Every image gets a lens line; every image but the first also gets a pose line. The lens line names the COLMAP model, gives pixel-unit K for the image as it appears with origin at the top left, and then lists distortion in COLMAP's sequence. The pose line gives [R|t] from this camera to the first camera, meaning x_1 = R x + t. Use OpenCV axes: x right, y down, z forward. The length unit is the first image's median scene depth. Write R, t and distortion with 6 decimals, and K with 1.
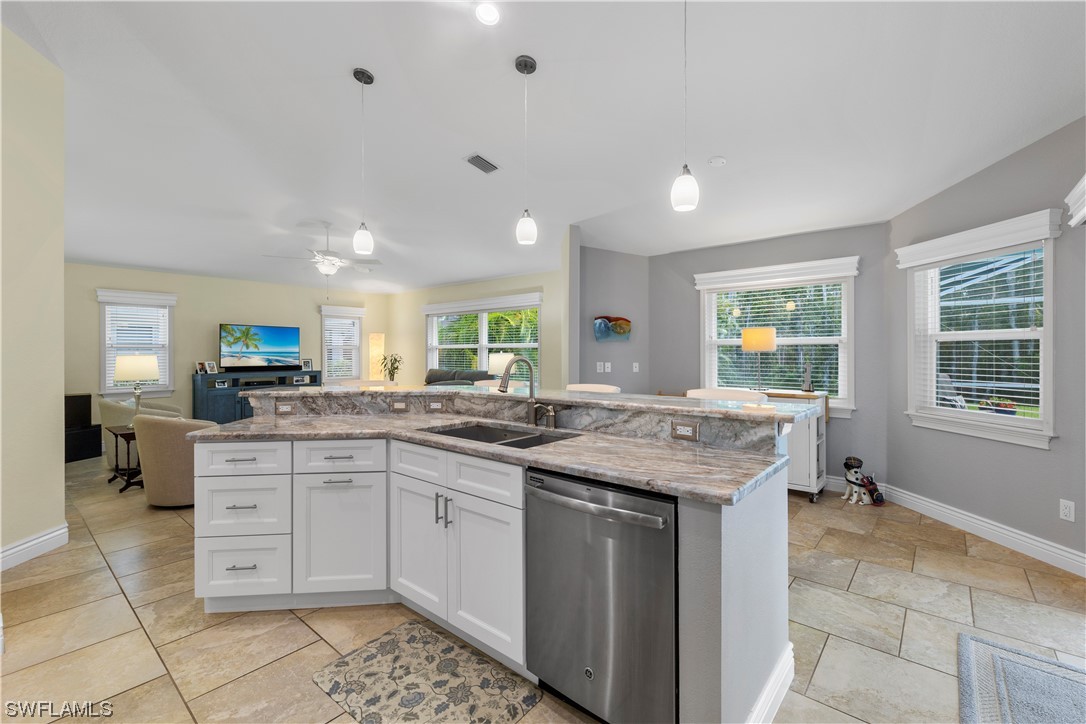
lens RADIAL K [[461.6, 0, 543.5], [0, 461.6, 360.8], [0, 0, 1]] dist [0.013024, -0.000730]
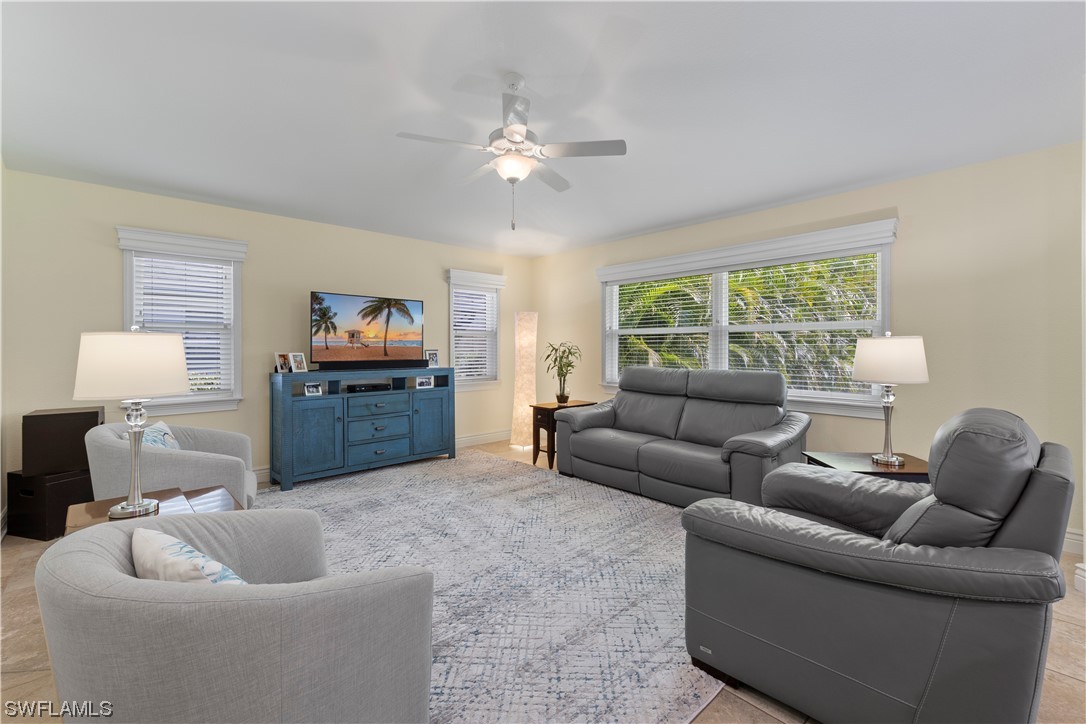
lens RADIAL K [[461.6, 0, 543.2], [0, 461.6, 356.2], [0, 0, 1]] dist [0.013024, -0.000730]
pose [[0.992302, 0.005373, -0.123724, -0.311674], [-0.005136, 0.999984, 0.002234, 0.003095], [0.123734, -0.001581, 0.992314, 0.424250]]
